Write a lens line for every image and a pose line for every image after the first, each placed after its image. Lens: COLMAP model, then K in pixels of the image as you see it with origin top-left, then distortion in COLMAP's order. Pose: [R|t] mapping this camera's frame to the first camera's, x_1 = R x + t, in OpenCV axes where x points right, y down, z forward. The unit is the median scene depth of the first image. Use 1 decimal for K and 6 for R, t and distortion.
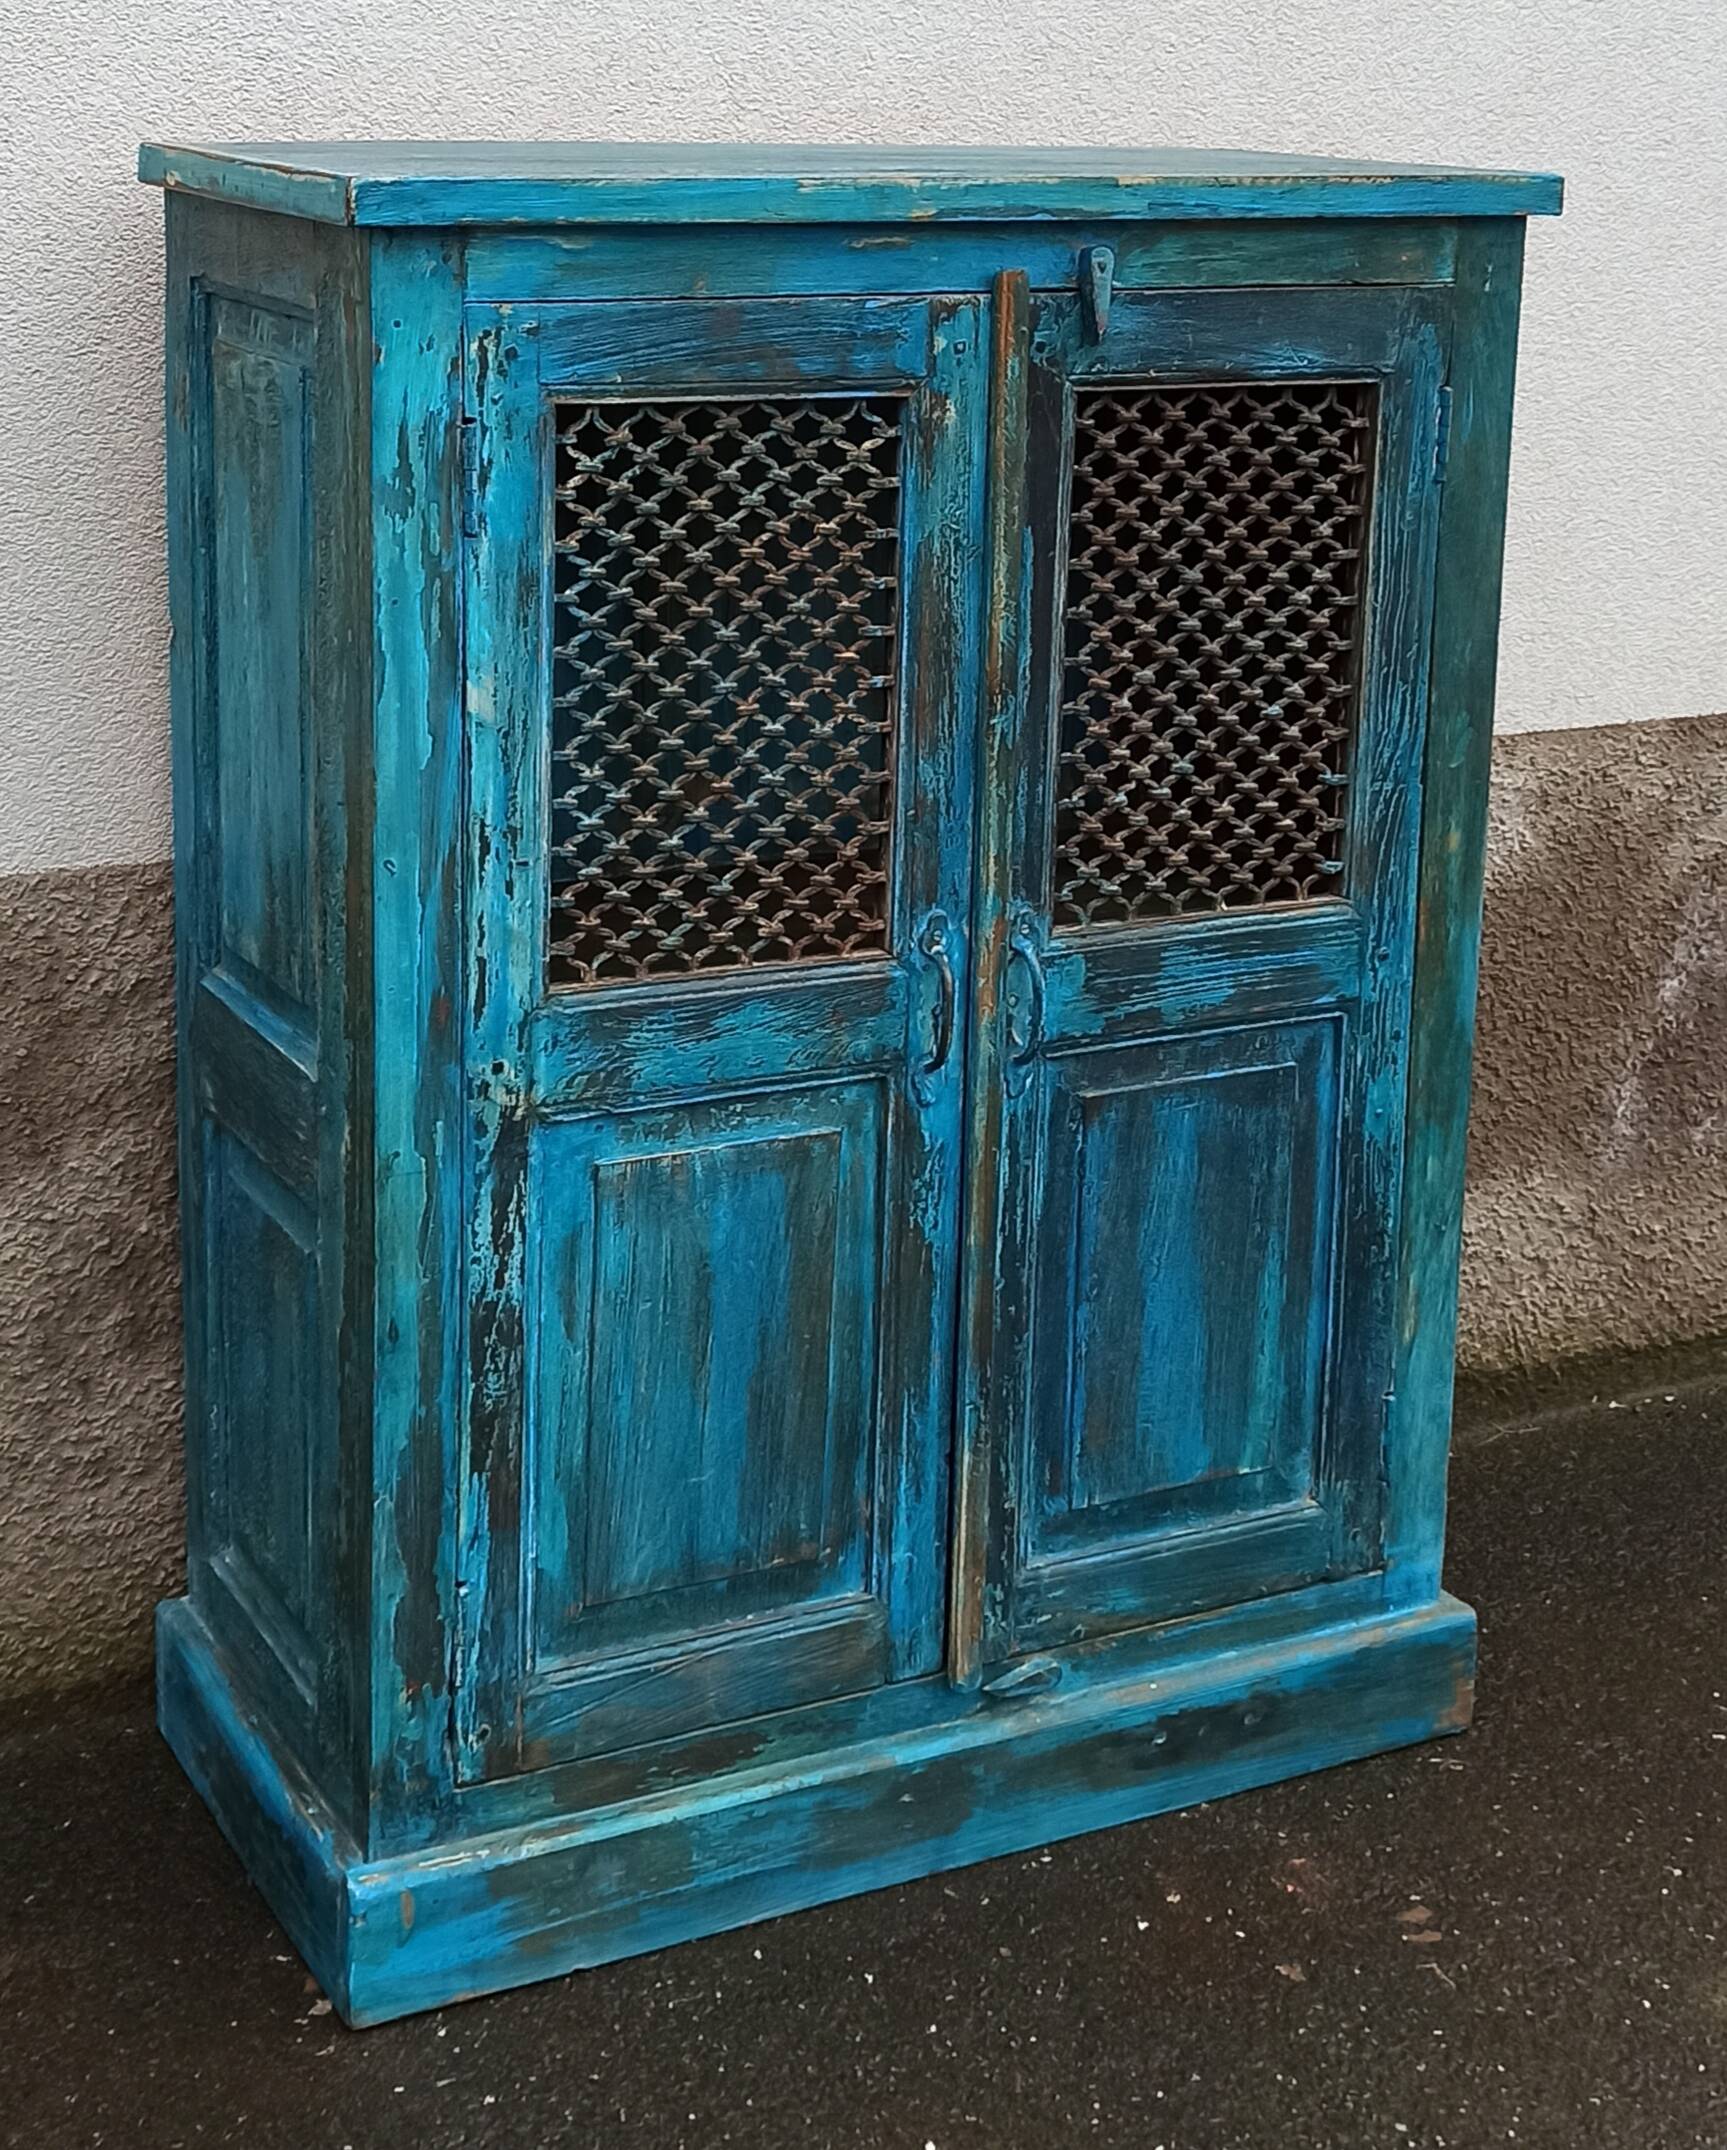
lens RADIAL K [[3303.3, 0, 820.8], [0, 3303.3, 731.3], [0, 0, 1]] dist [0.060207, 0.000000]
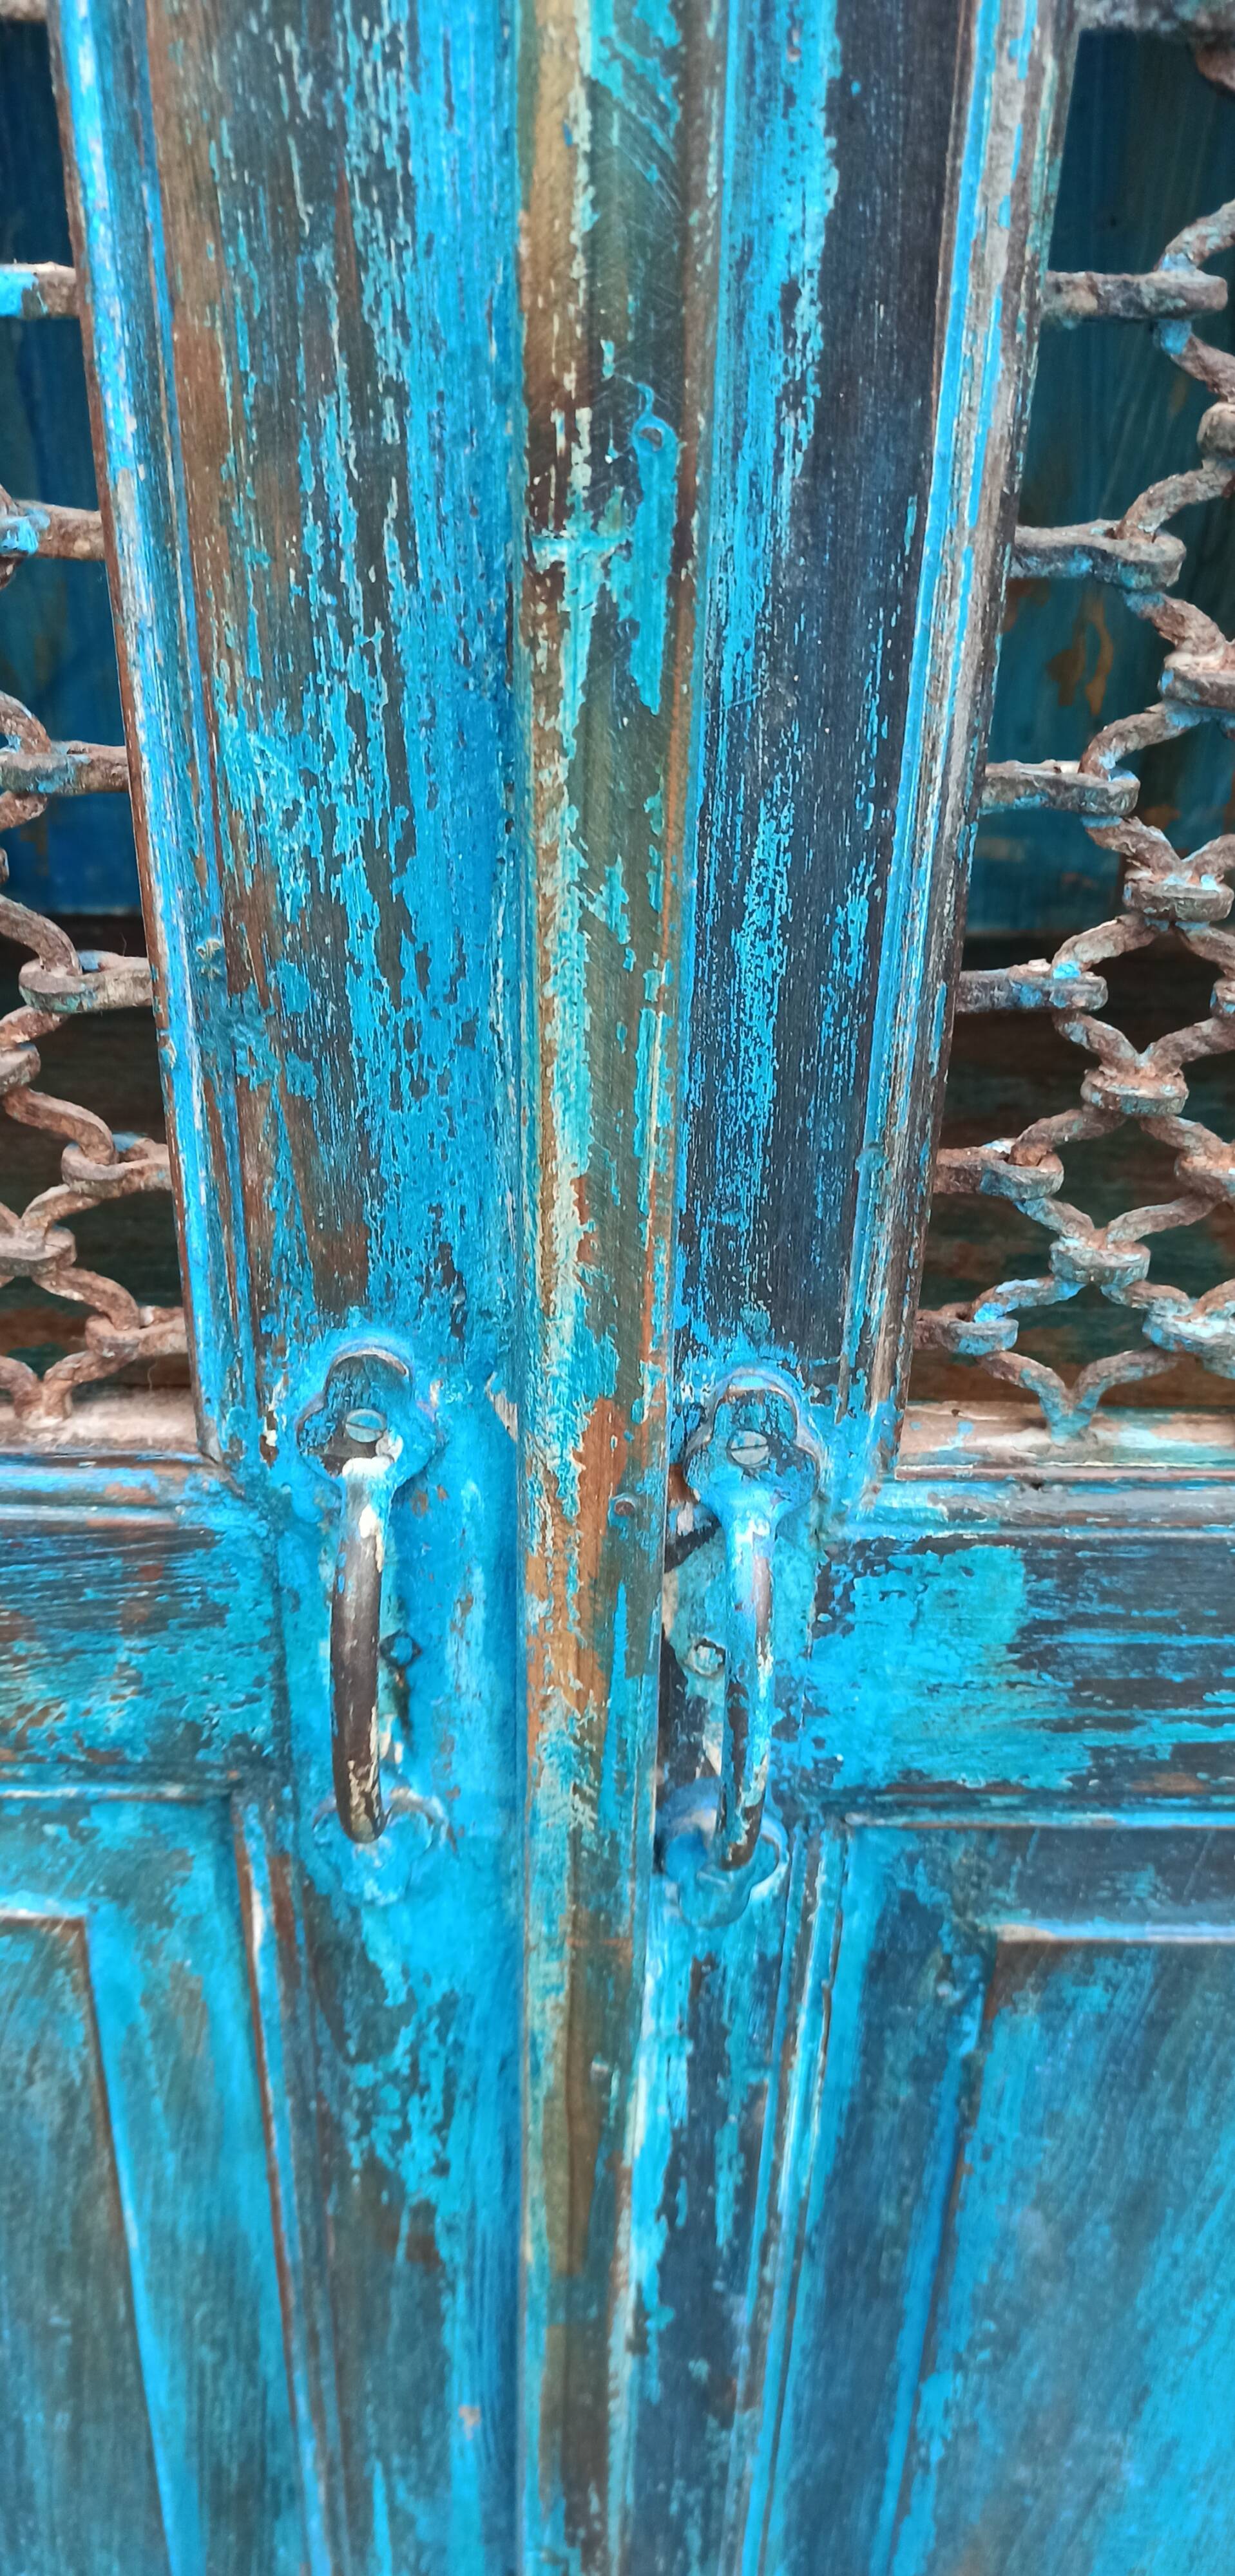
lens RADIAL K [[1972.9, 0, 632.4], [0, 1972.9, 1308.5], [0, 0, 1]] dist [0.024223, -0.011117]
pose [[0.885839, 0.233754, -0.400809, 0.112652], [-0.100481, 0.939973, 0.326121, 0.000503], [0.452981, -0.248617, 0.856153, 0.866688]]
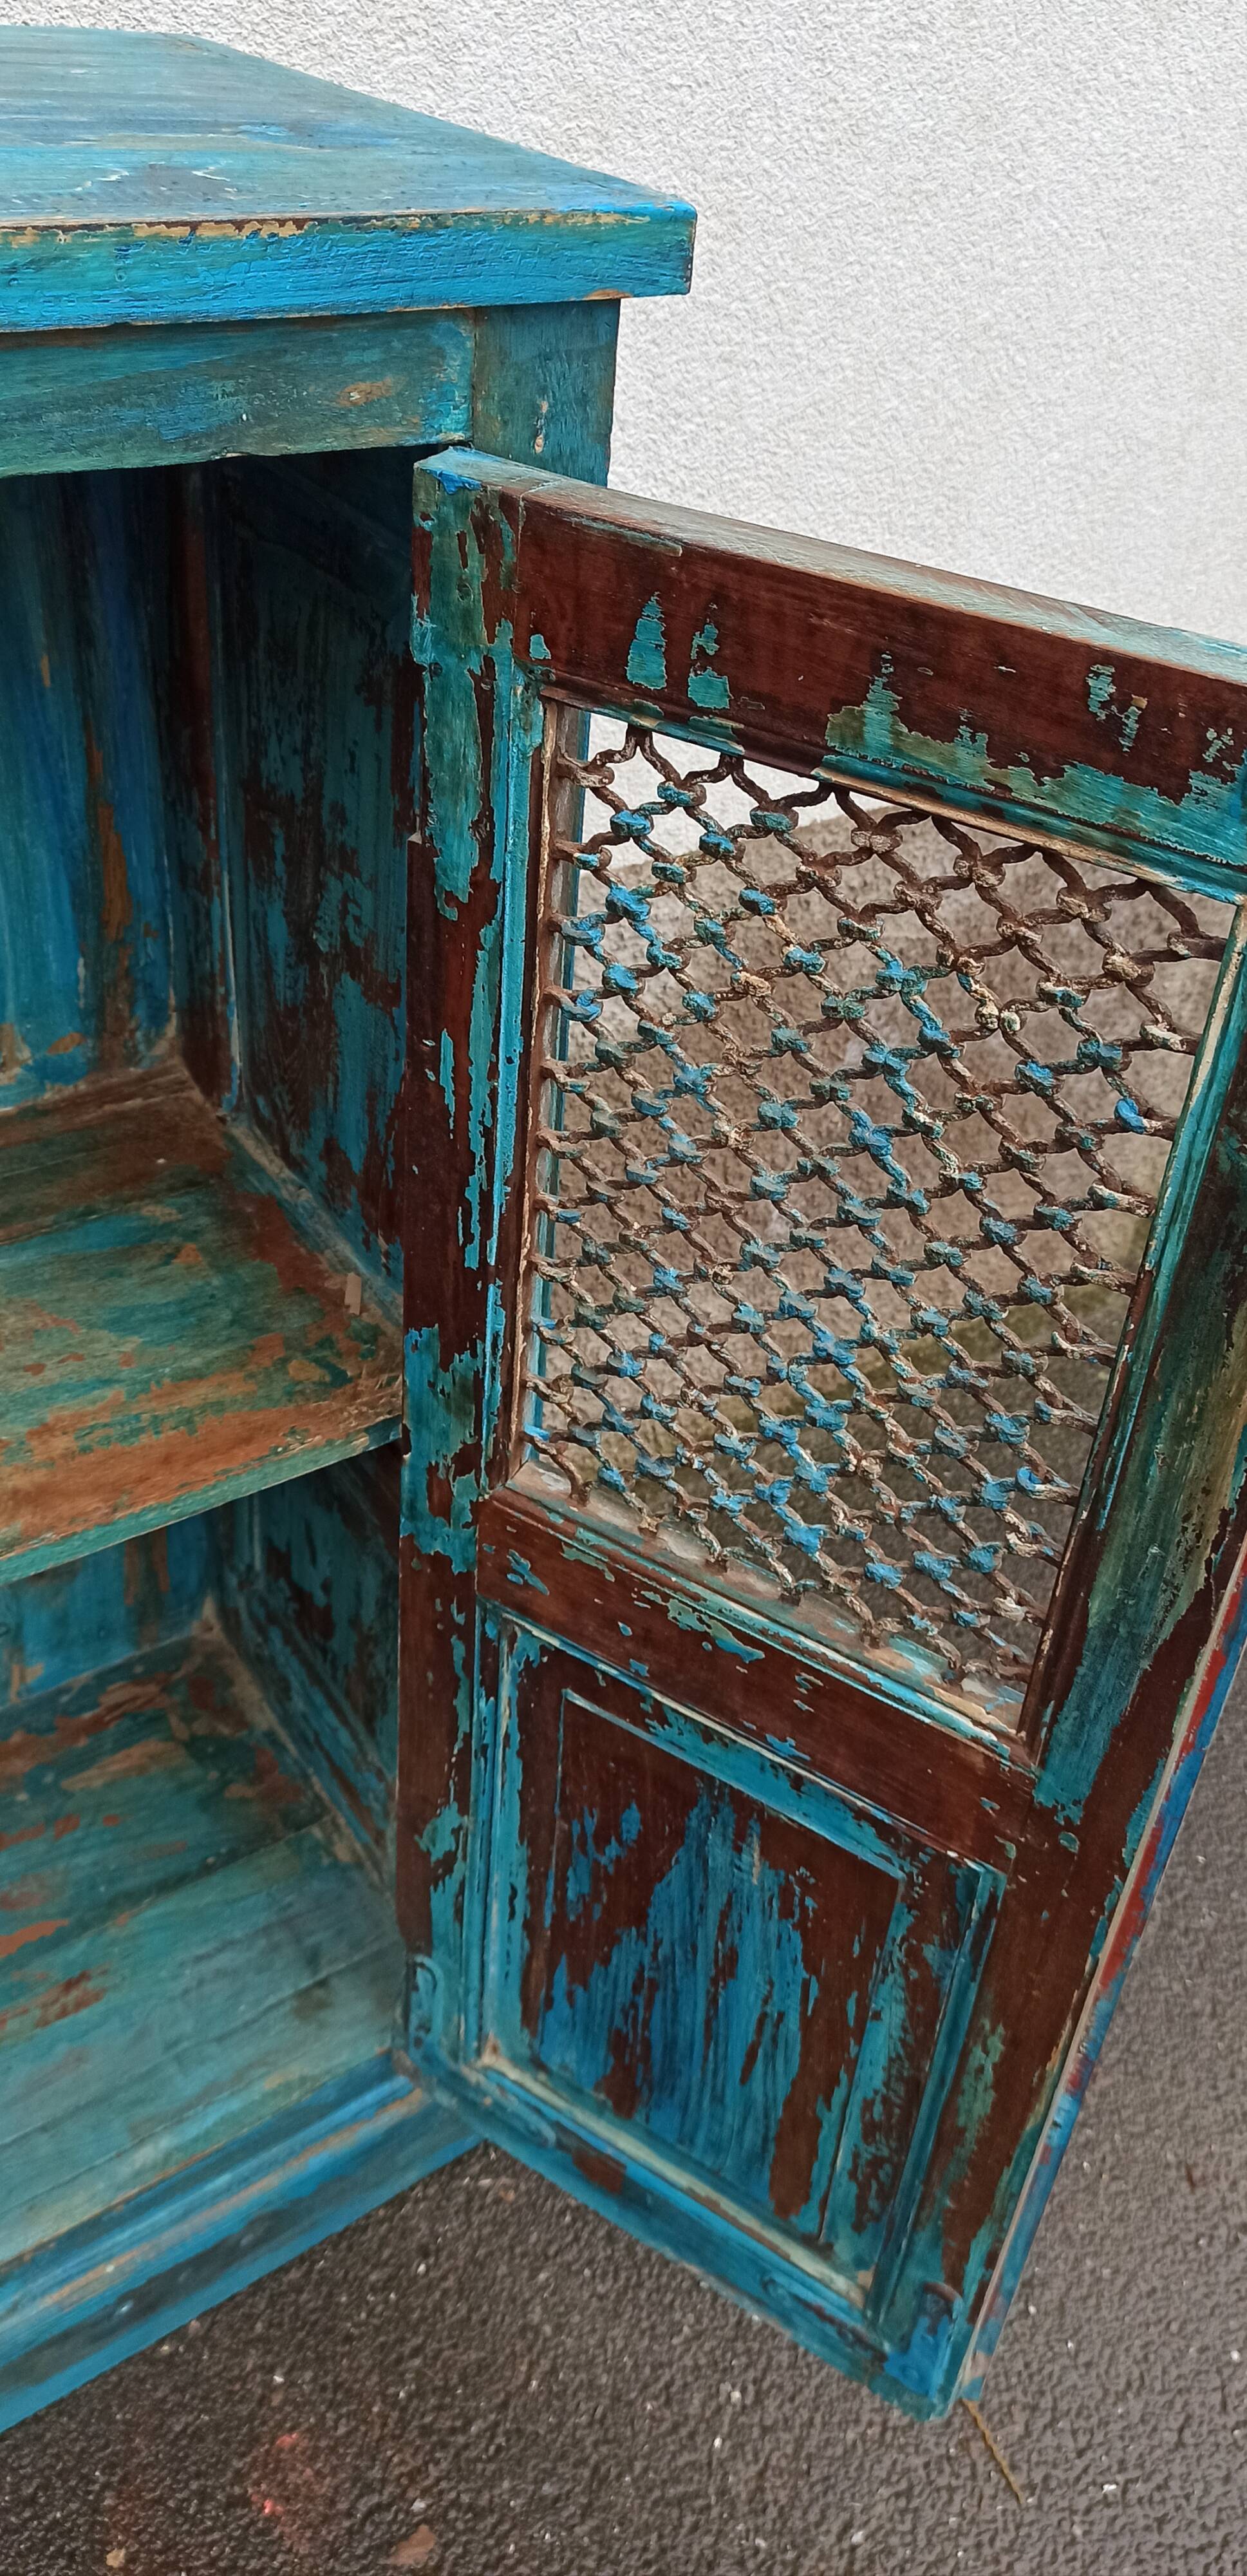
lens RADIAL K [[1978.8, 0, 630.1], [0, 1978.8, 1211.0], [0, 0, 1]] dist [0.049411, -0.040537]
pose [[0.991749, -0.018532, 0.126845, 0.180886], [-0.034504, 0.914387, 0.403368, -0.156346], [-0.123460, -0.404417, 0.906203, 0.699484]]
